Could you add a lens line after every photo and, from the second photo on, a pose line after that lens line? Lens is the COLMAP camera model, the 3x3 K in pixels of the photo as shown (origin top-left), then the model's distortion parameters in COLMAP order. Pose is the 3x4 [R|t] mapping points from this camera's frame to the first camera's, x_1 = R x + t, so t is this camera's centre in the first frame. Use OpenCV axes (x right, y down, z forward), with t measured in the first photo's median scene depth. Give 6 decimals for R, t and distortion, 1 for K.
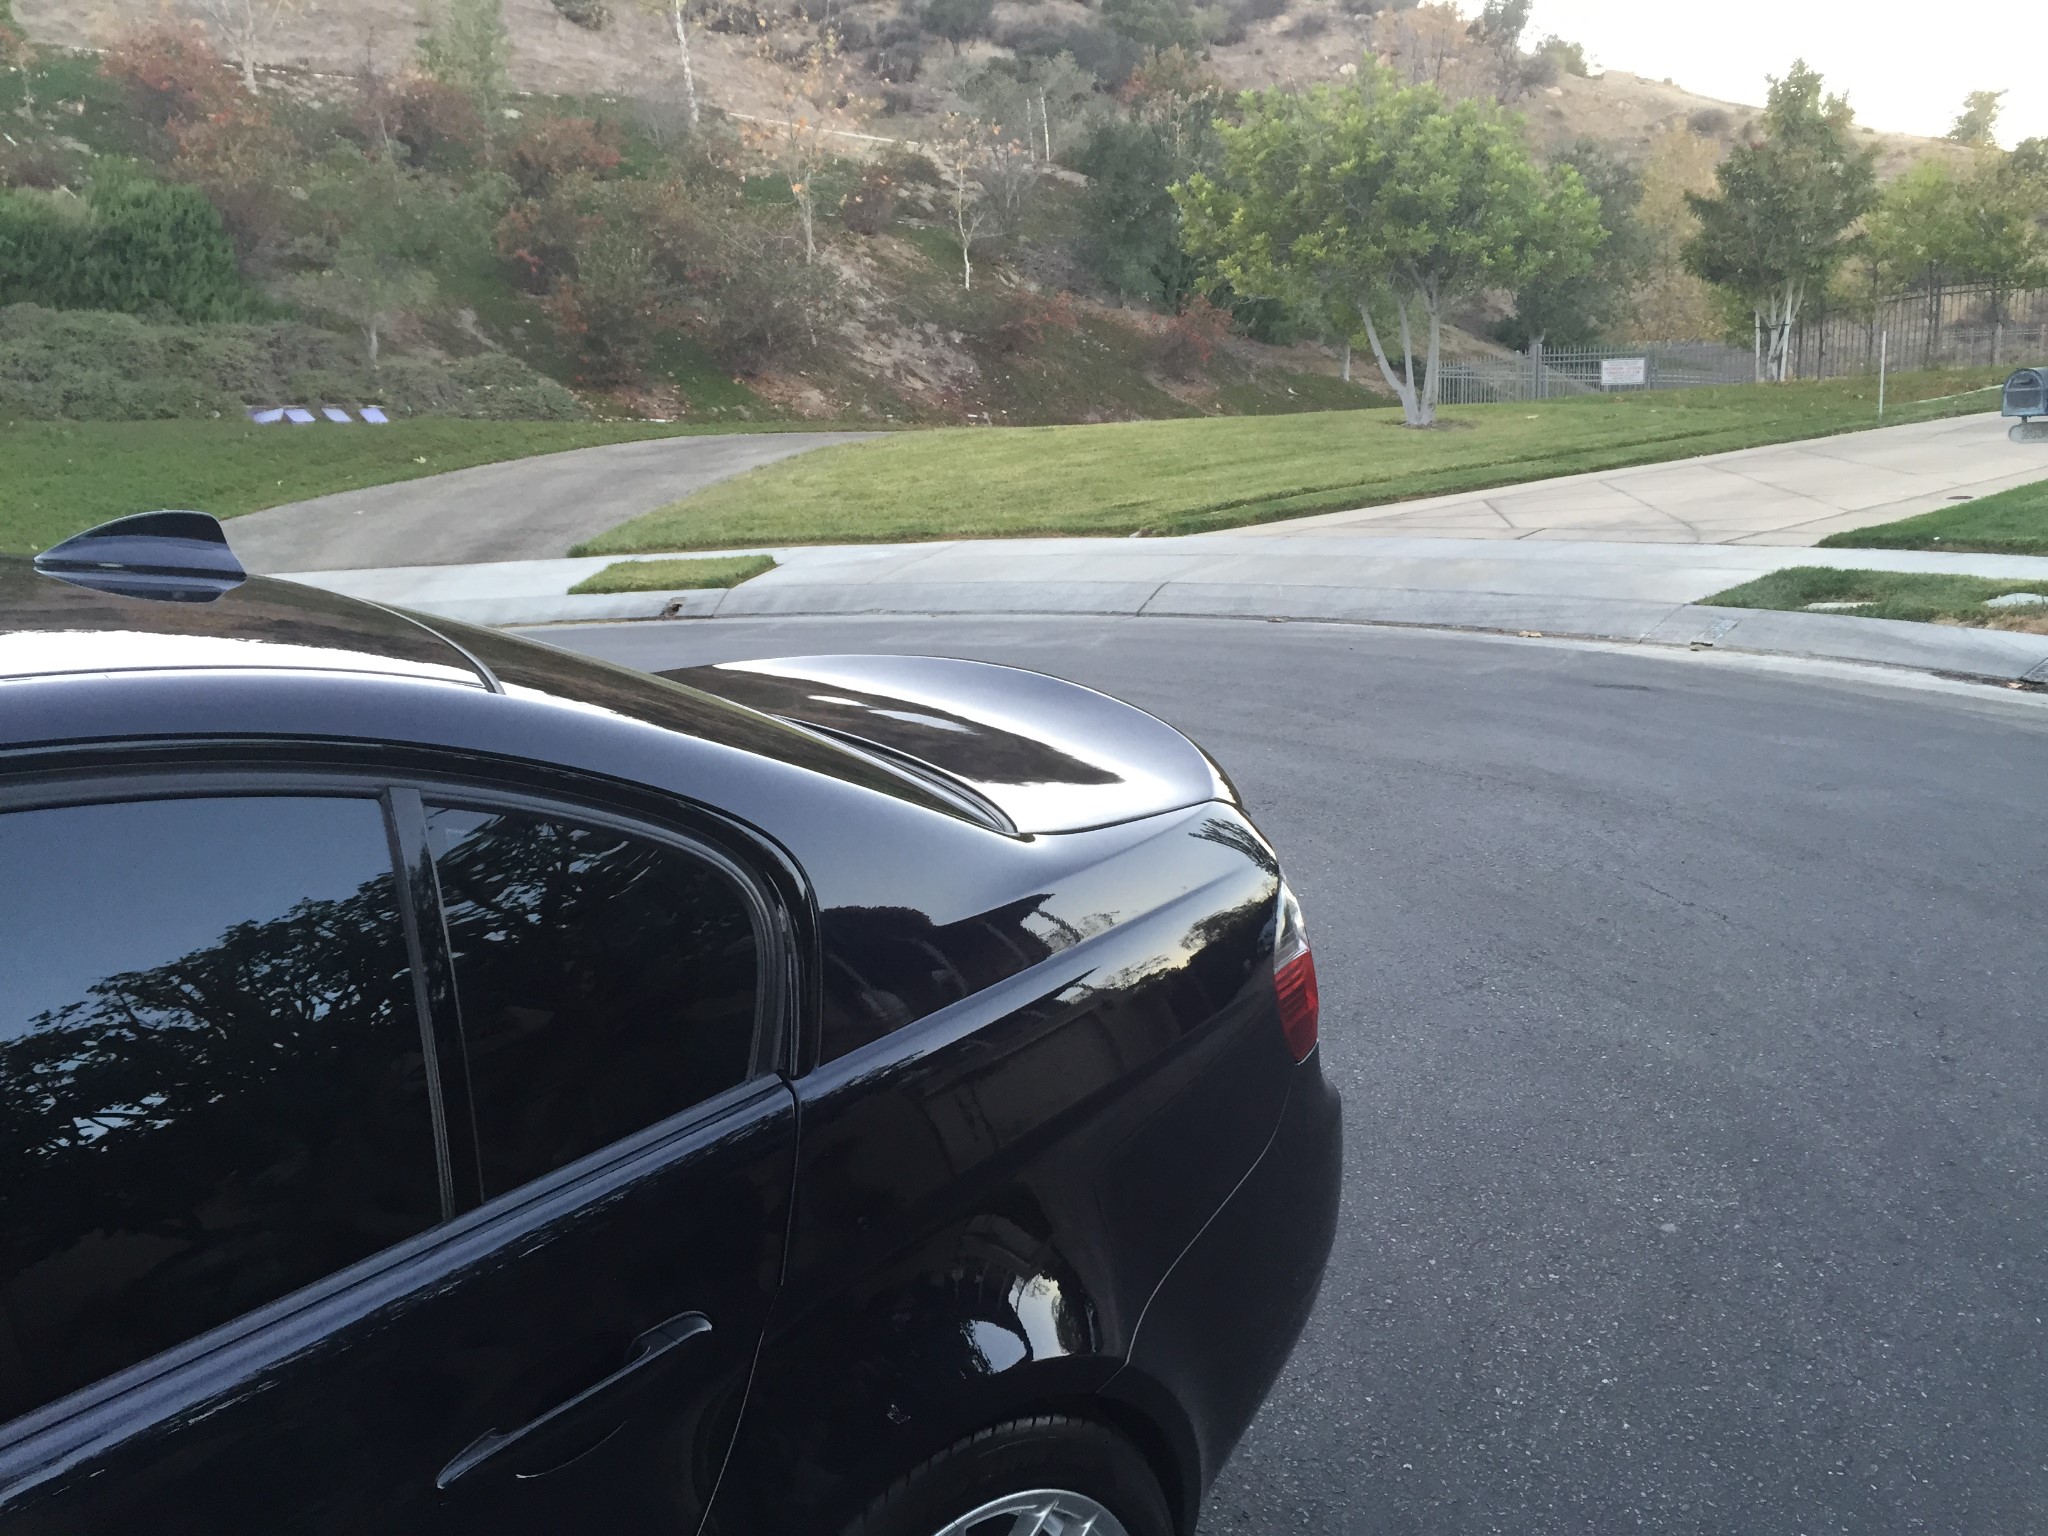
lens RADIAL K [[1741.0, 0, 1024.0], [0, 1741.0, 768.0], [0, 0, 1]] dist [0.081115, -0.127889]
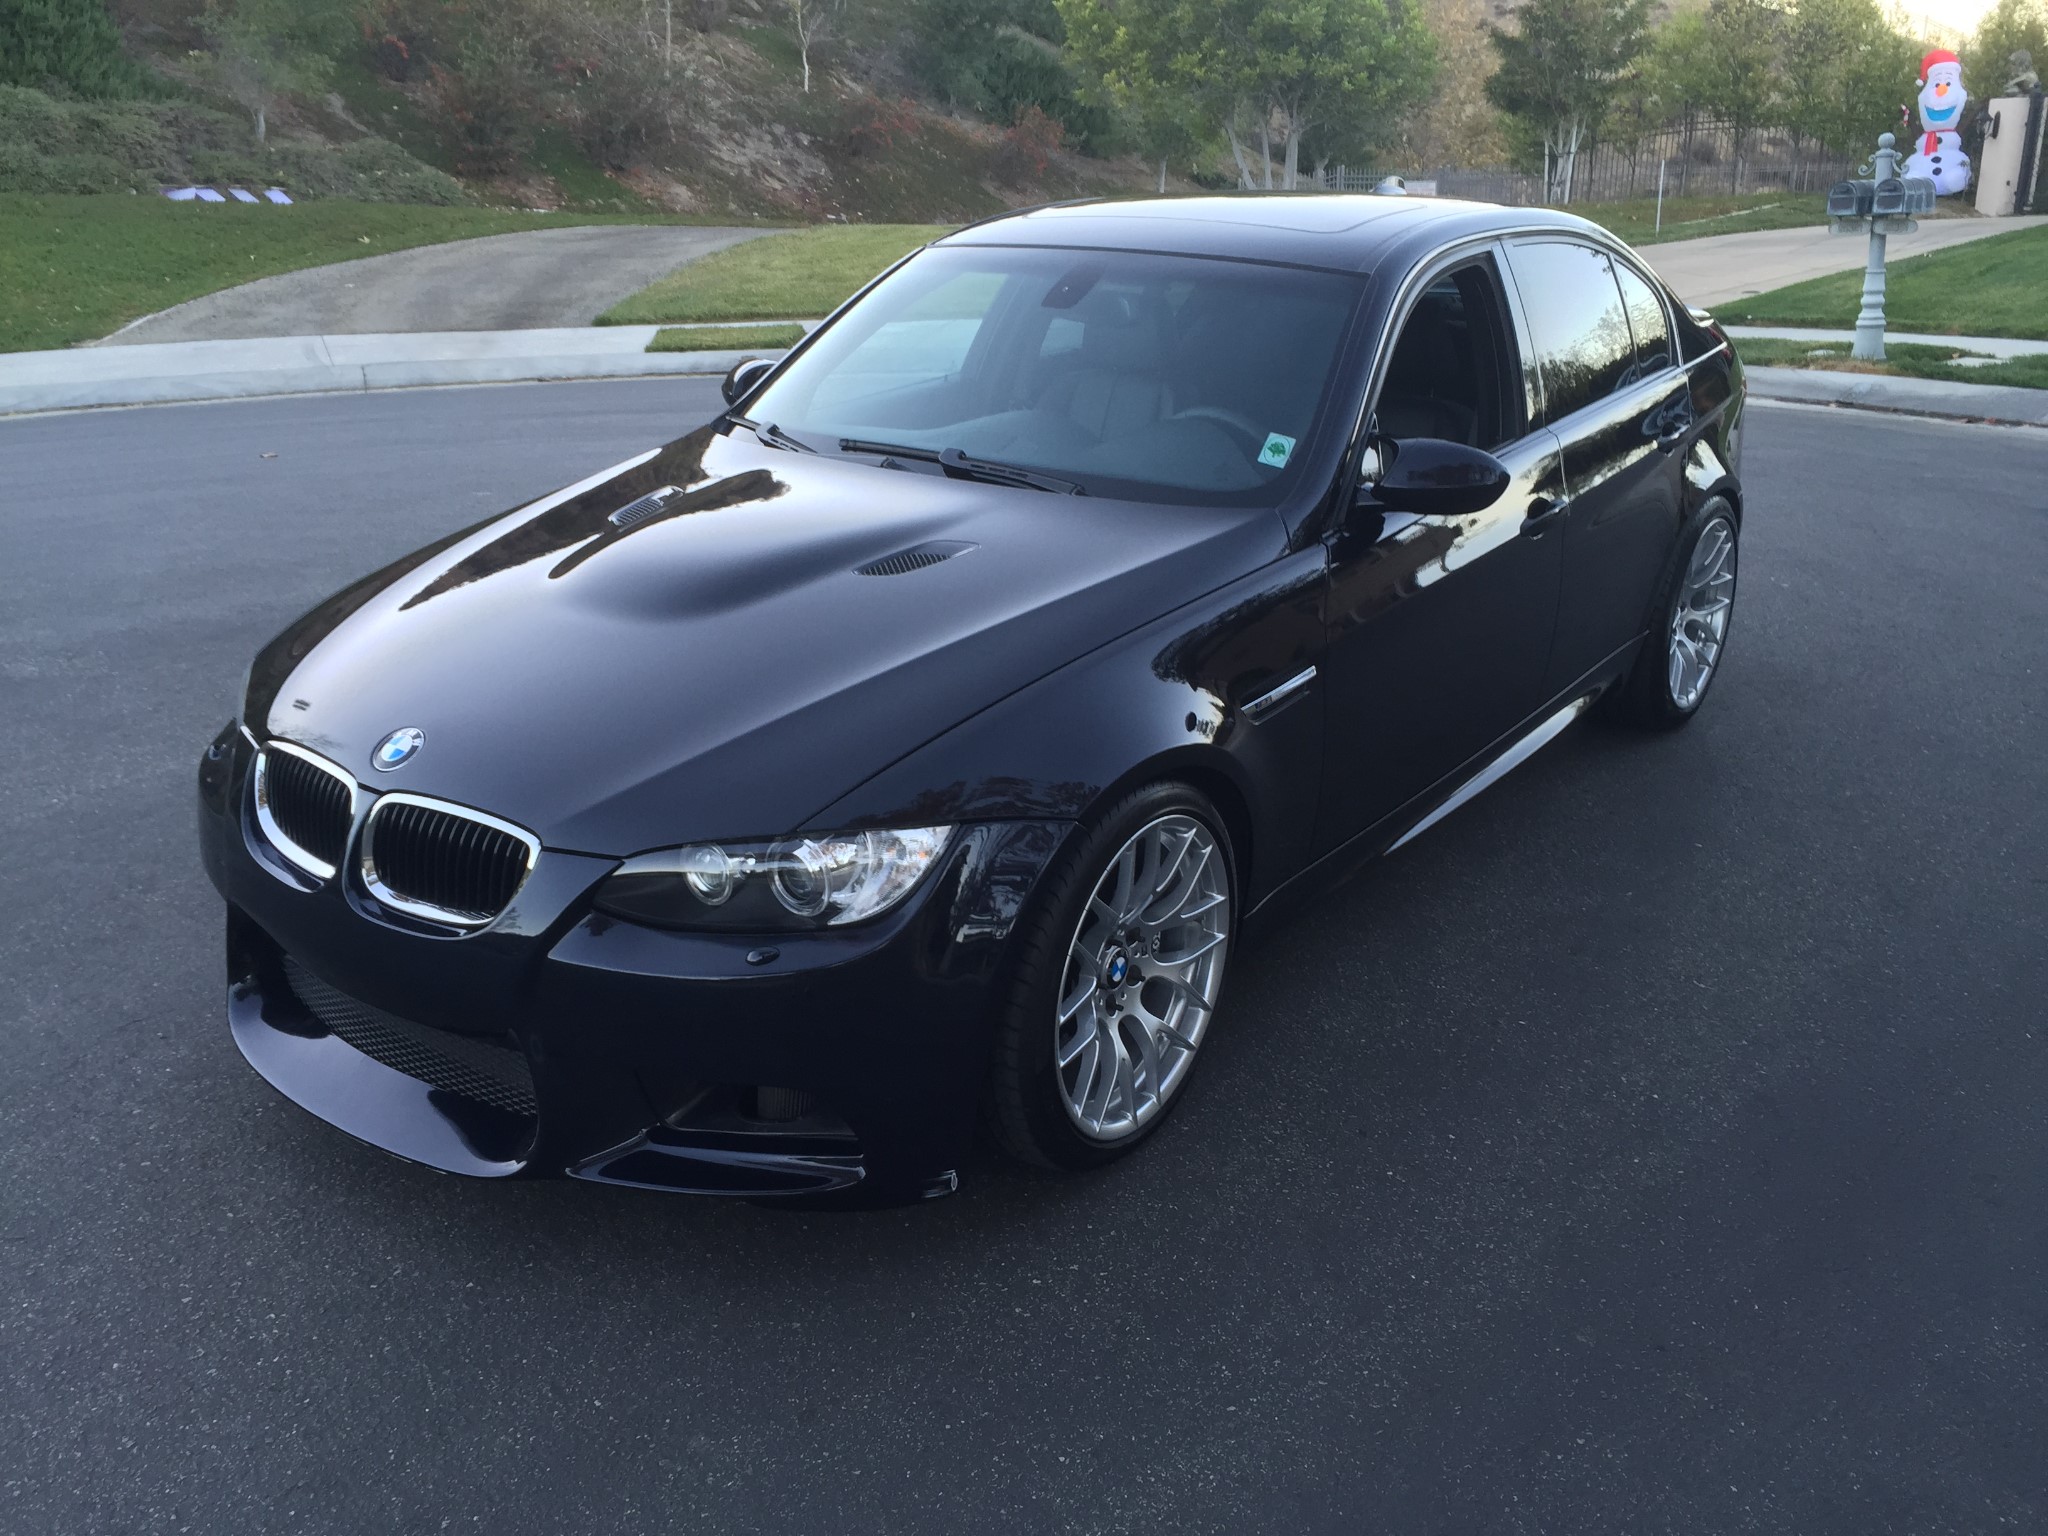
lens RADIAL K [[1741.0, 0, 1024.0], [0, 1741.0, 768.0], [0, 0, 1]] dist [0.081115, -0.127889]
pose [[0.987840, -0.020732, 0.154085, -0.101753], [0.005743, 0.995259, 0.097095, 0.033119], [-0.155367, -0.095030, 0.983275, -0.109398]]
